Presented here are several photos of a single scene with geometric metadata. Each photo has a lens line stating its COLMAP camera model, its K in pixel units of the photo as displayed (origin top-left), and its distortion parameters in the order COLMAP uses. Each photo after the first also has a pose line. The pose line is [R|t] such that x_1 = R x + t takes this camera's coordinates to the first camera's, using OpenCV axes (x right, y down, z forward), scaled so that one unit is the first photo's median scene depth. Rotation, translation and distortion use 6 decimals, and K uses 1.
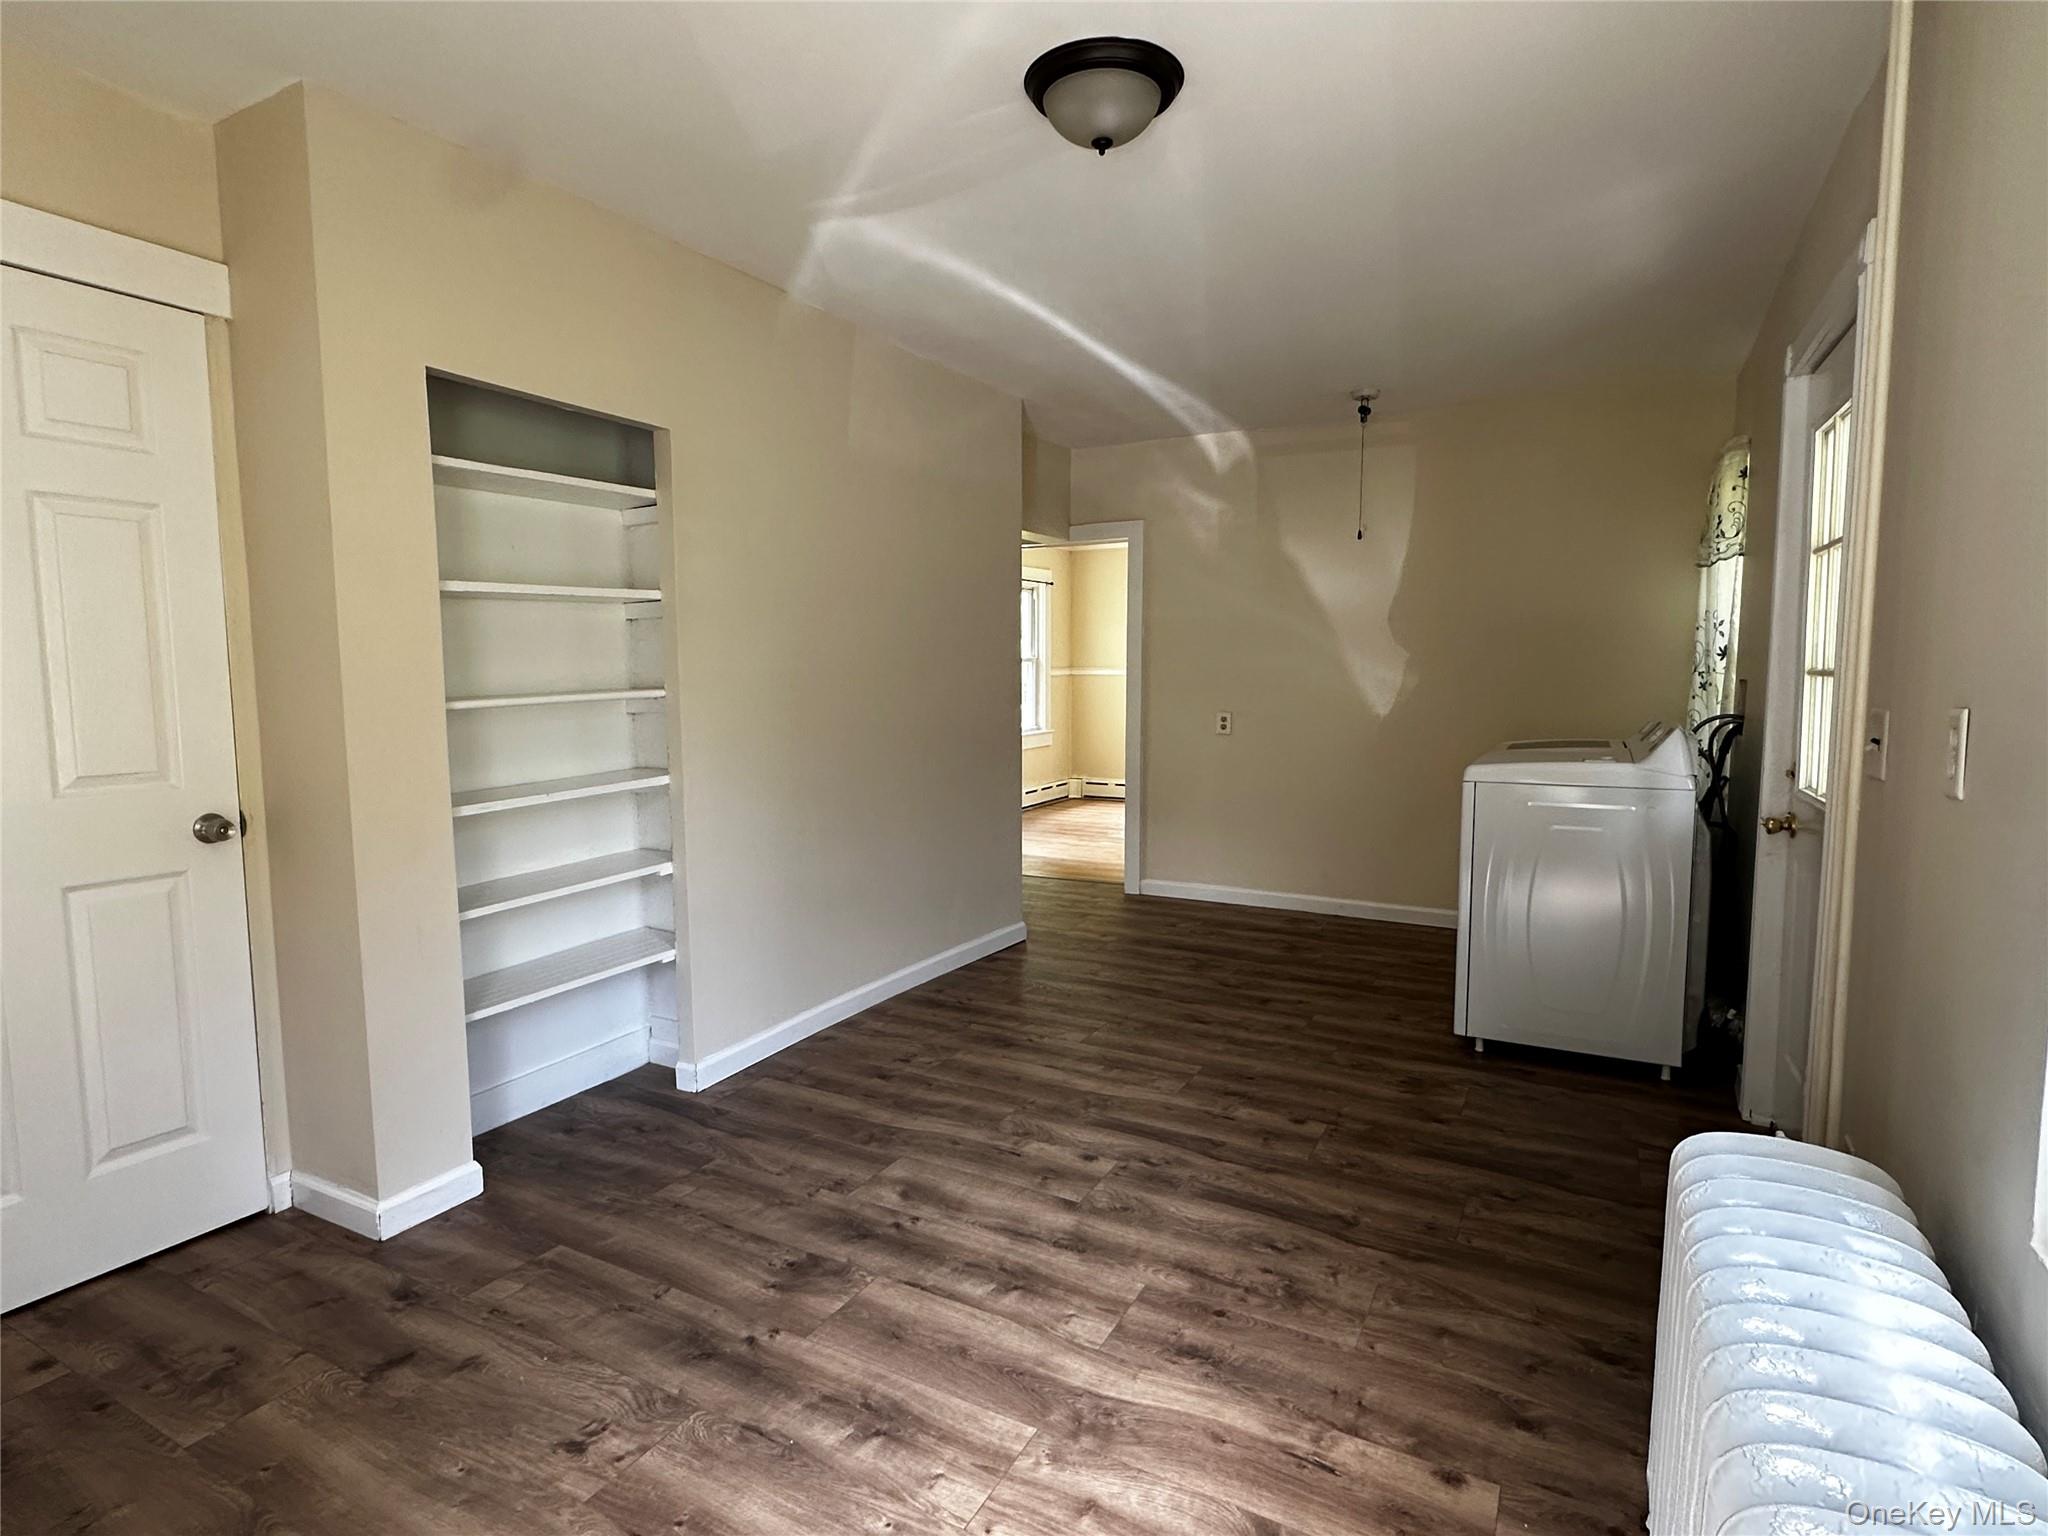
lens RADIAL K [[1073.4, 0, 1017.8], [0, 1073.4, 772.9], [0, 0, 1]] dist [-0.001888, 0.000684]
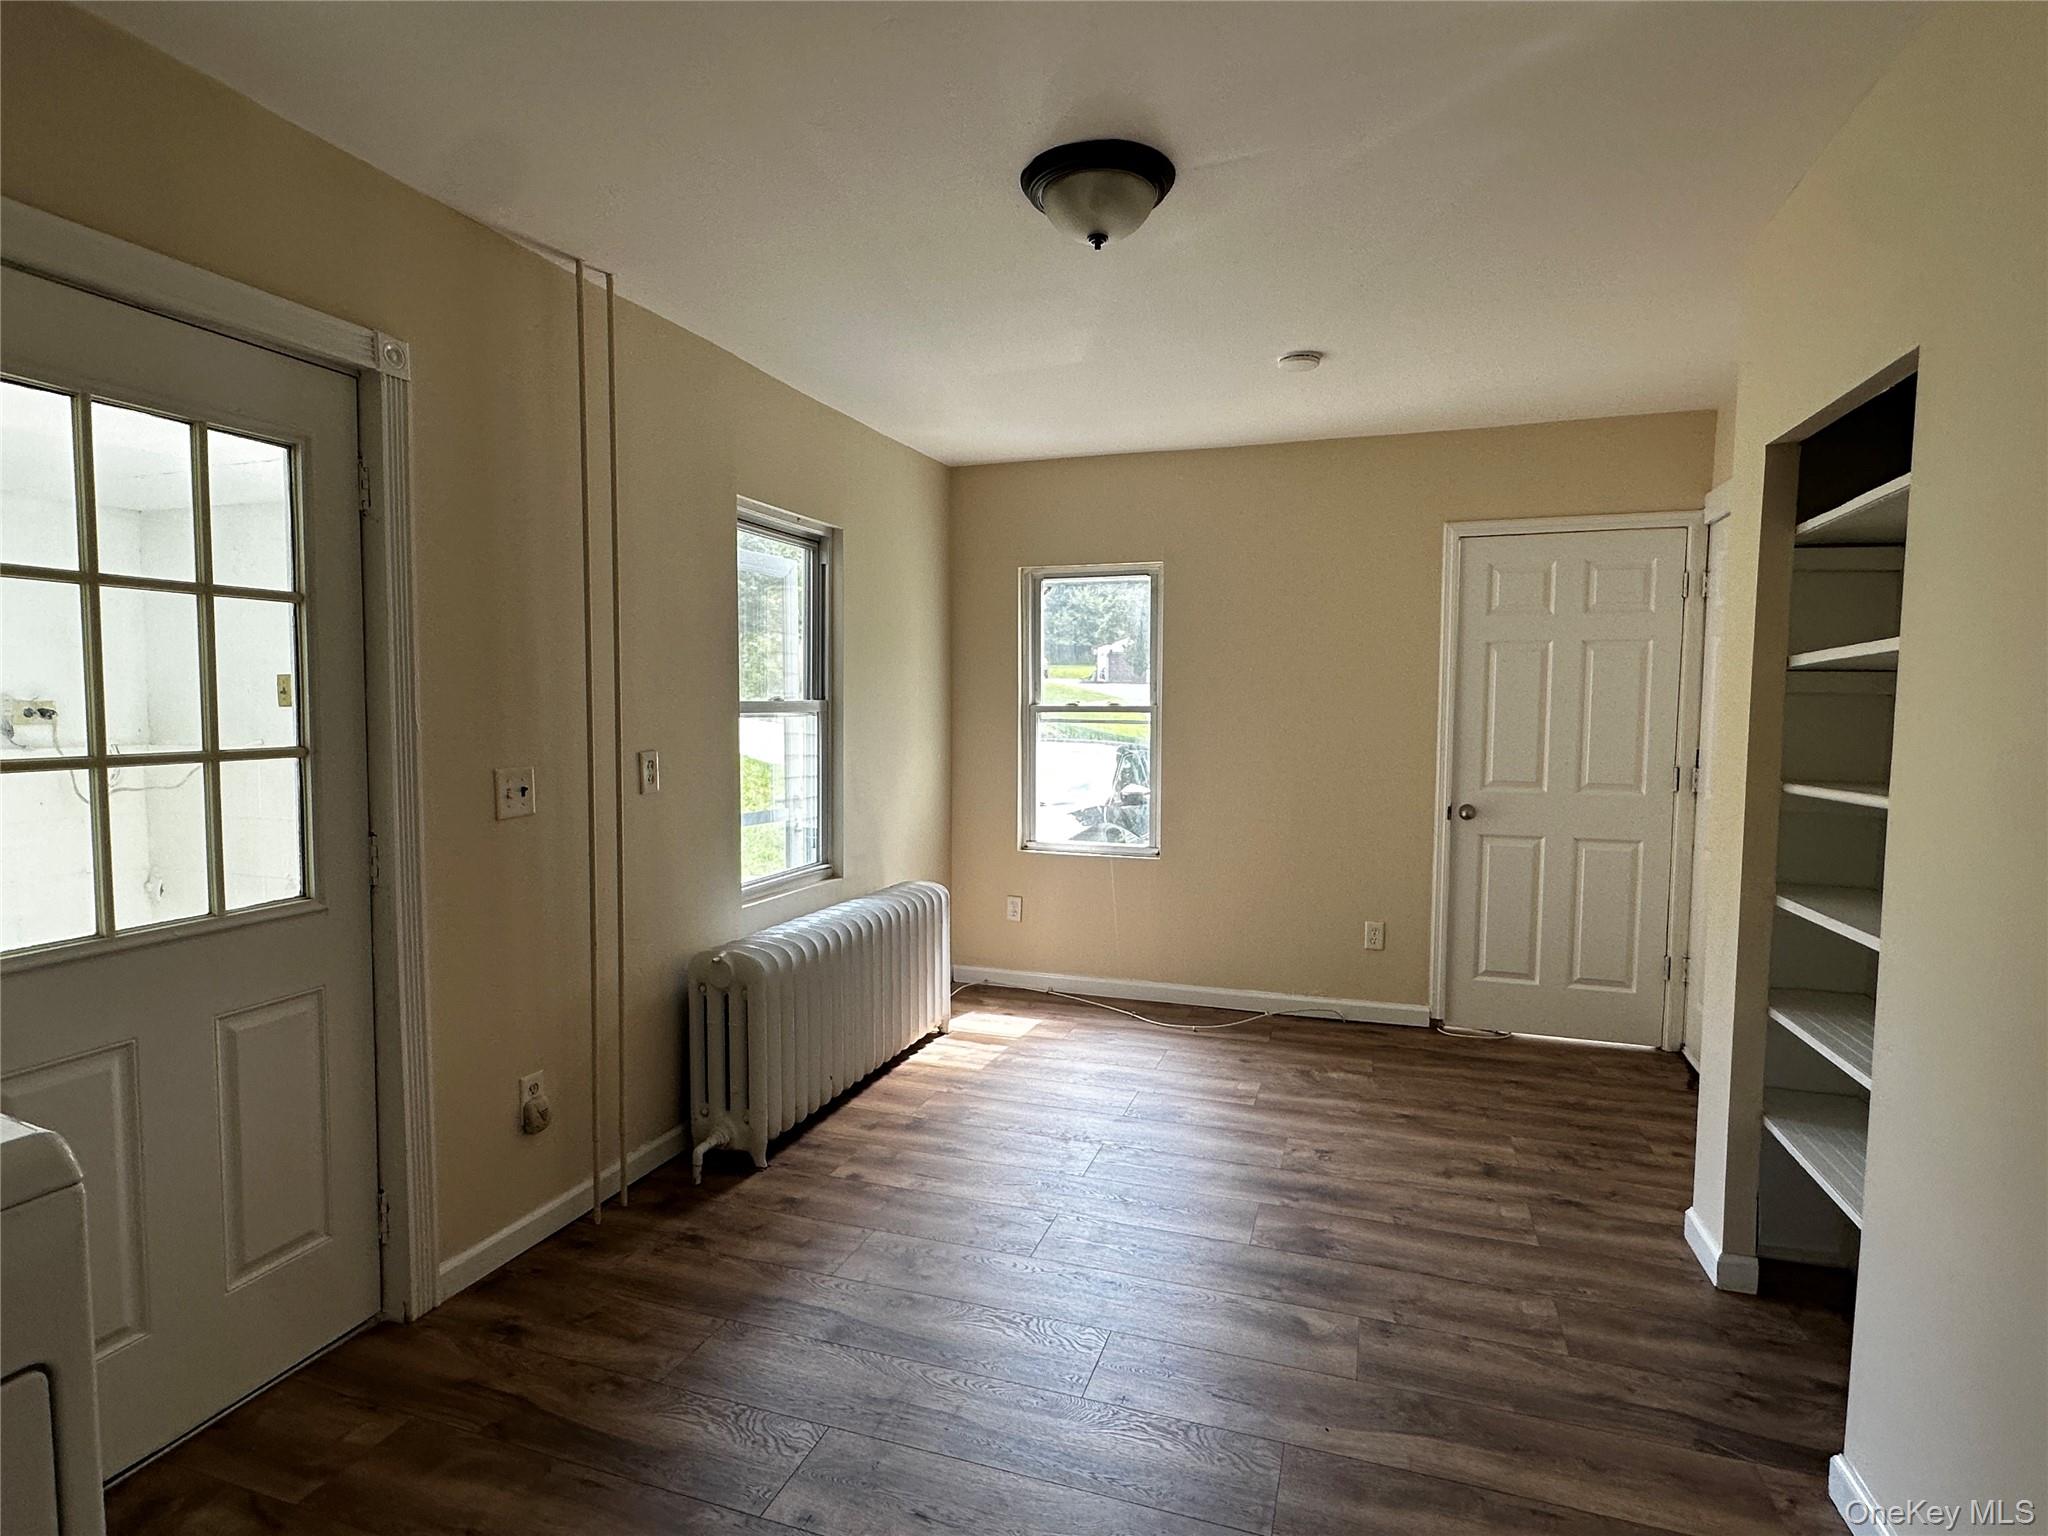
lens RADIAL K [[1073.4, 0, 1017.8], [0, 1073.4, 772.9], [0, 0, 1]] dist [-0.001888, 0.000684]
pose [[-0.985760, 0.007375, -0.167994, 0.329504], [-0.020858, 0.985960, 0.165676, -0.250129], [0.166857, 0.166821, -0.971766, 2.068483]]
